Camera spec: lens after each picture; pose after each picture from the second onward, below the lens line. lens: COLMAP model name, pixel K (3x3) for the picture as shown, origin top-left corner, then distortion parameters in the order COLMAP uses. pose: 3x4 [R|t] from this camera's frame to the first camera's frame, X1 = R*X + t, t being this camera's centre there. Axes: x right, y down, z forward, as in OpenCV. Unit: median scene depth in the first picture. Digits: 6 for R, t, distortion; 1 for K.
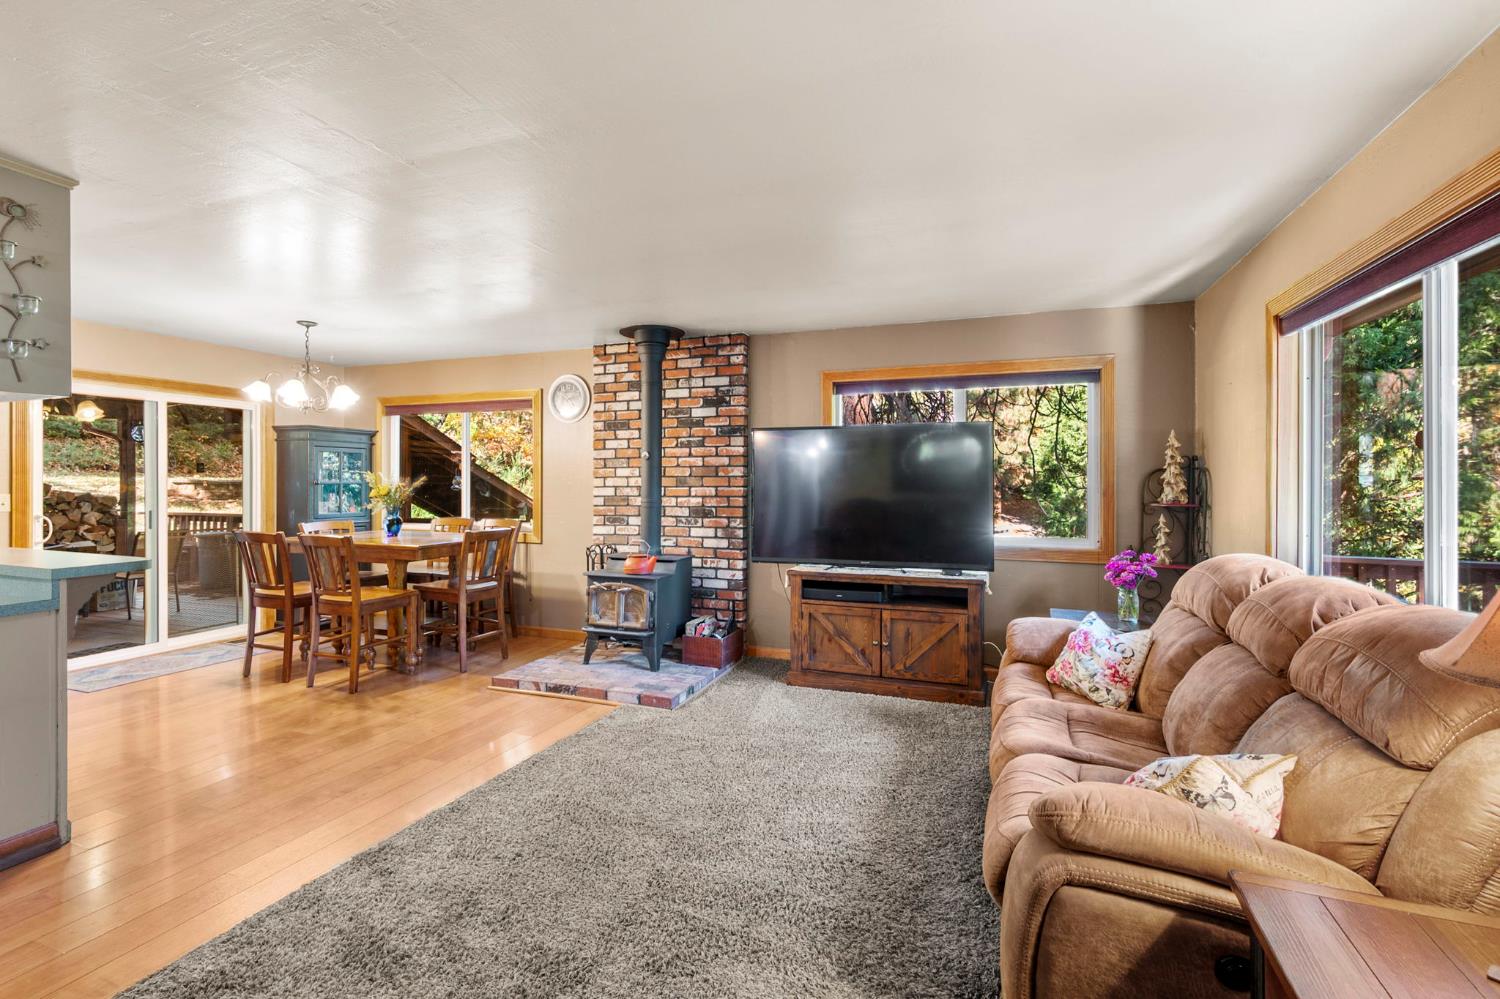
lens RADIAL K [[686.2, 0, 758.3], [0, 686.2, 488.5], [0, 0, 1]] dist [0.005424, 0.000388]
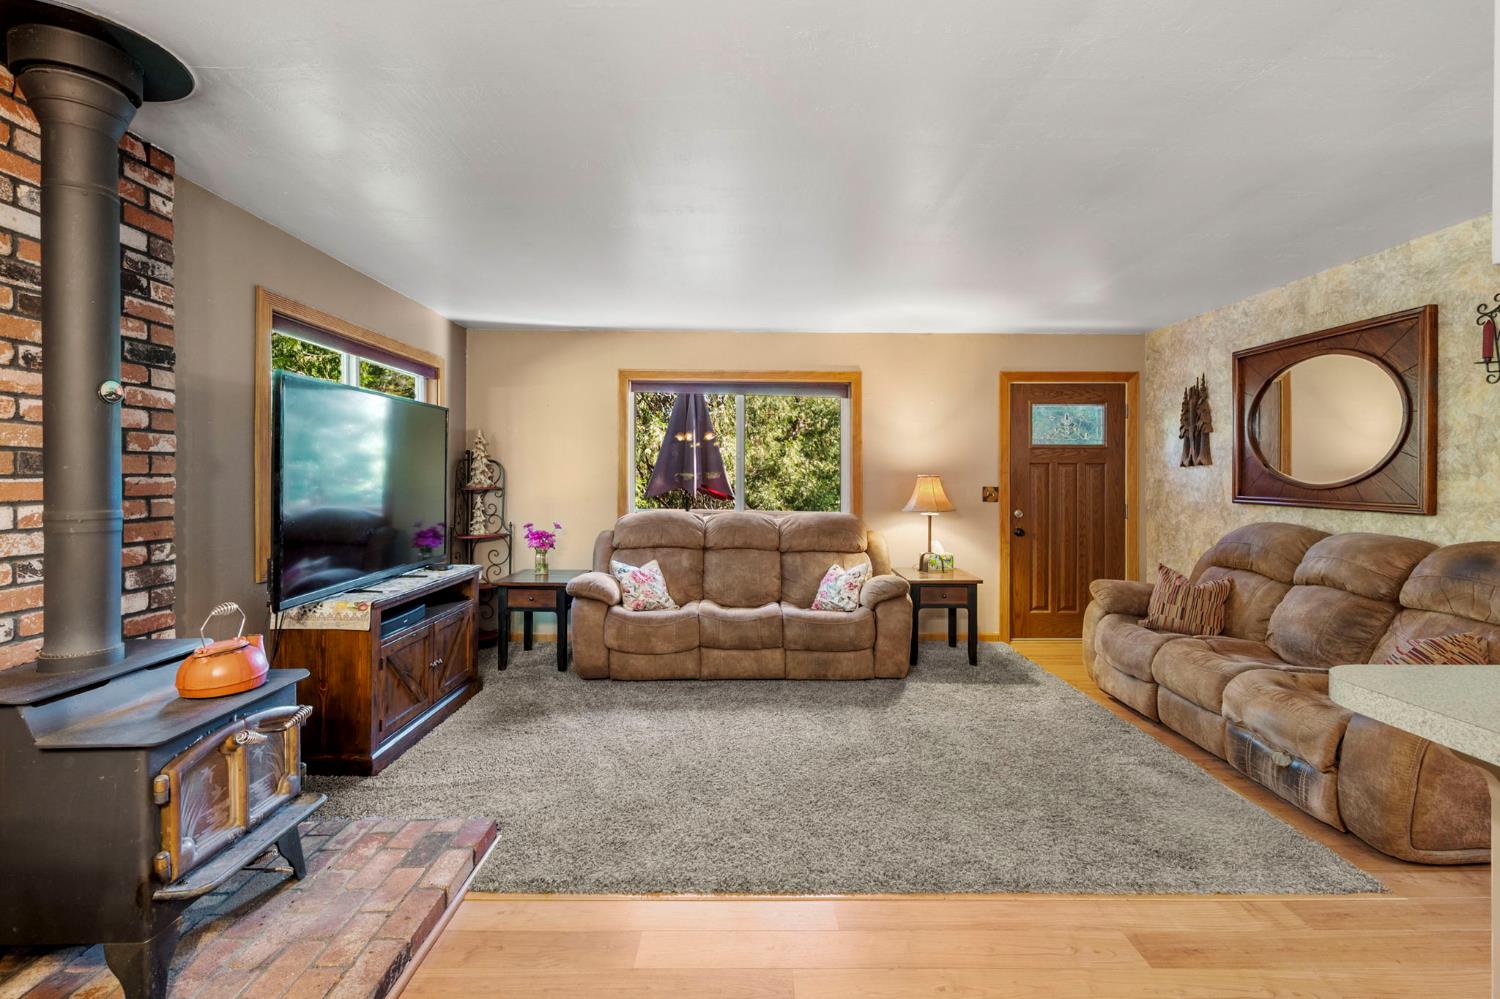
lens RADIAL K [[712.2, 0, 737.8], [0, 712.2, 474.0], [0, 0, 1]] dist [0.001557, -0.001381]
pose [[-0.364630, -0.001956, 0.931150, -0.628726], [0.005416, 0.999976, 0.004221, -0.003458], [-0.931137, 0.006582, -0.364611, 0.807750]]
